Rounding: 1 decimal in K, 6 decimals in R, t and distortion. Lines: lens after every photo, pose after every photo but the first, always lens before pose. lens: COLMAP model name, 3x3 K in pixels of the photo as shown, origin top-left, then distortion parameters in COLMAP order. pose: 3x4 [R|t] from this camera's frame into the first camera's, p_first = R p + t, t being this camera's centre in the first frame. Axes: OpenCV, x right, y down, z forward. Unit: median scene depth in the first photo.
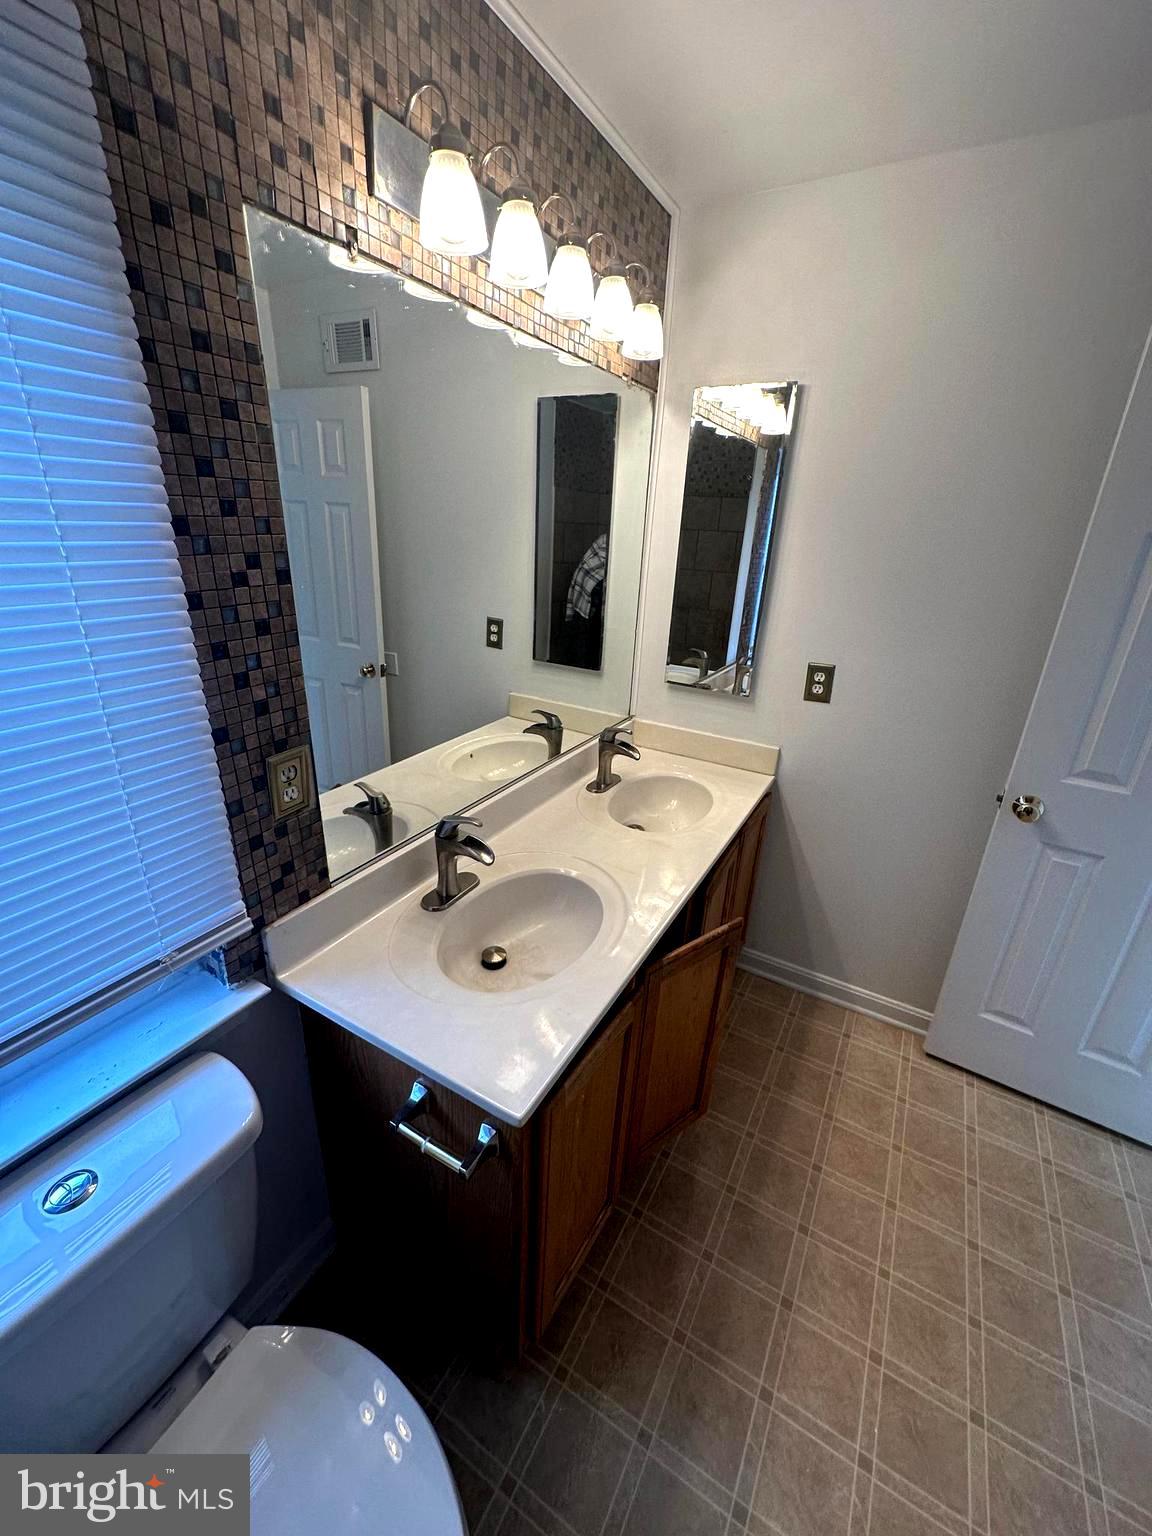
lens RADIAL K [[618.4, 0, 576.0], [0, 618.4, 768.0], [0, 0, 1]] dist [0.001022, 0.000820]
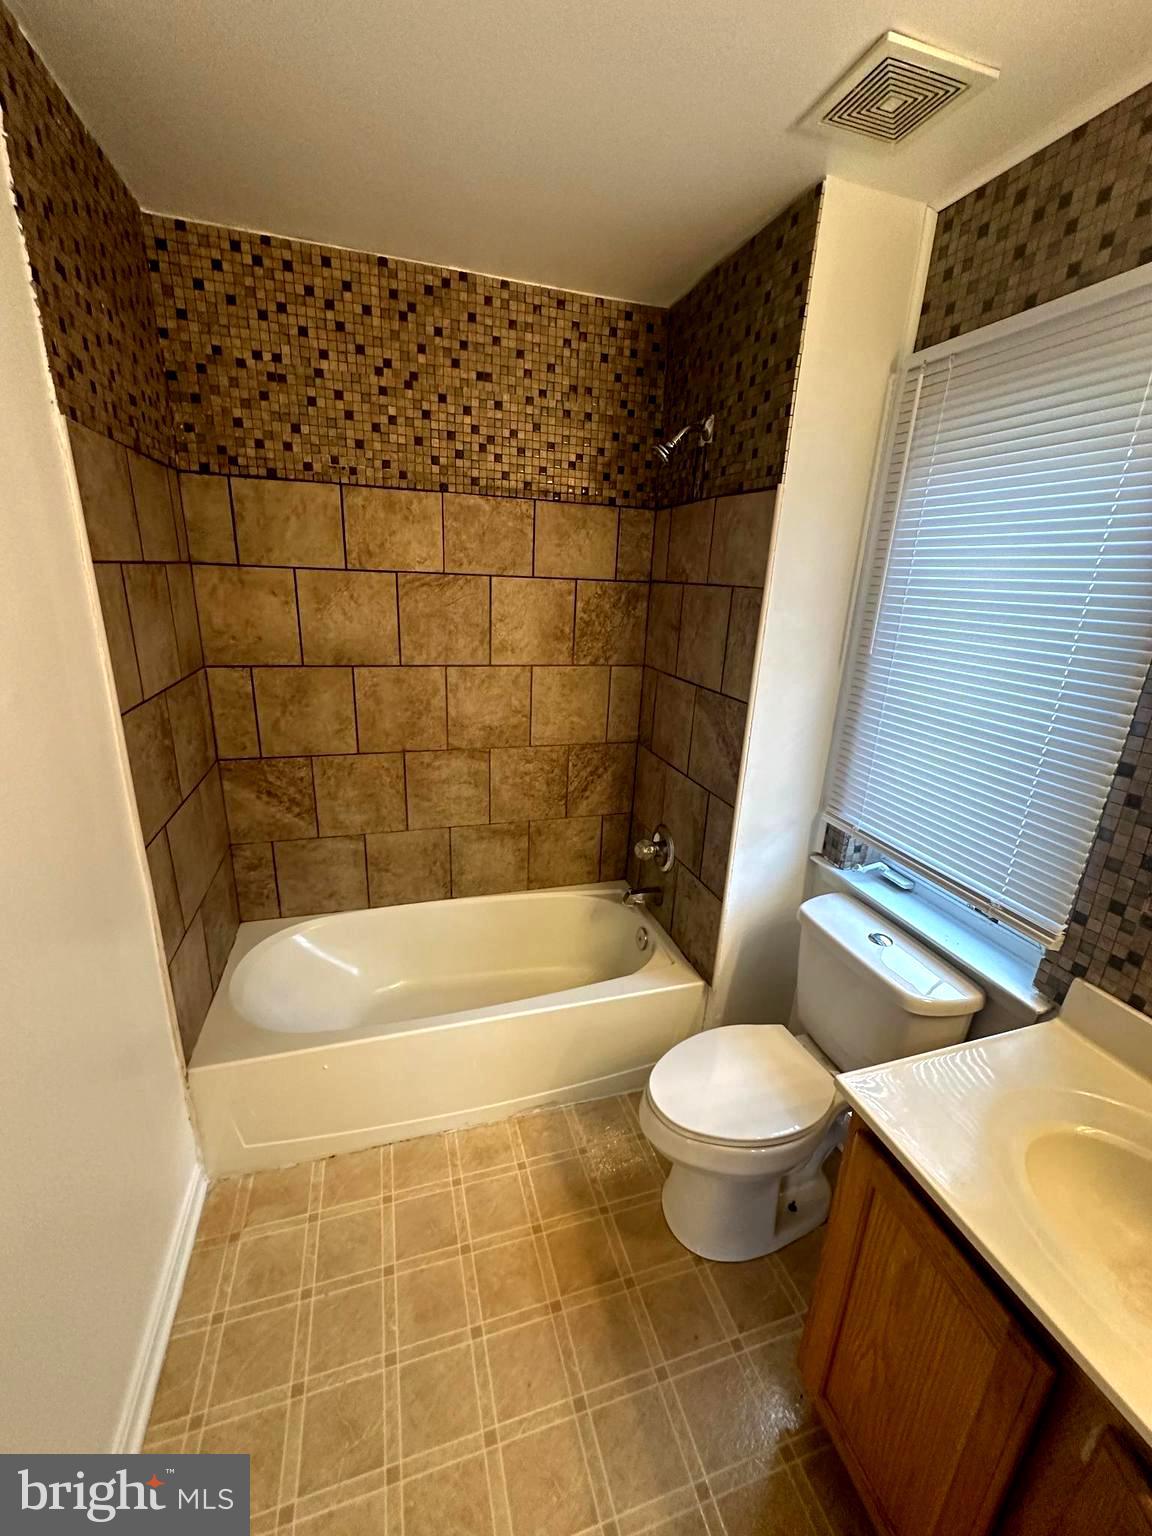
lens RADIAL K [[618.4, 0, 576.0], [0, 618.4, 768.0], [0, 0, 1]] dist [0.001022, 0.000820]
pose [[-0.674161, 0.155584, -0.722011, 0.979294], [-0.342034, 0.800655, 0.491898, -0.321808], [0.654614, 0.578571, -0.486556, 0.857638]]
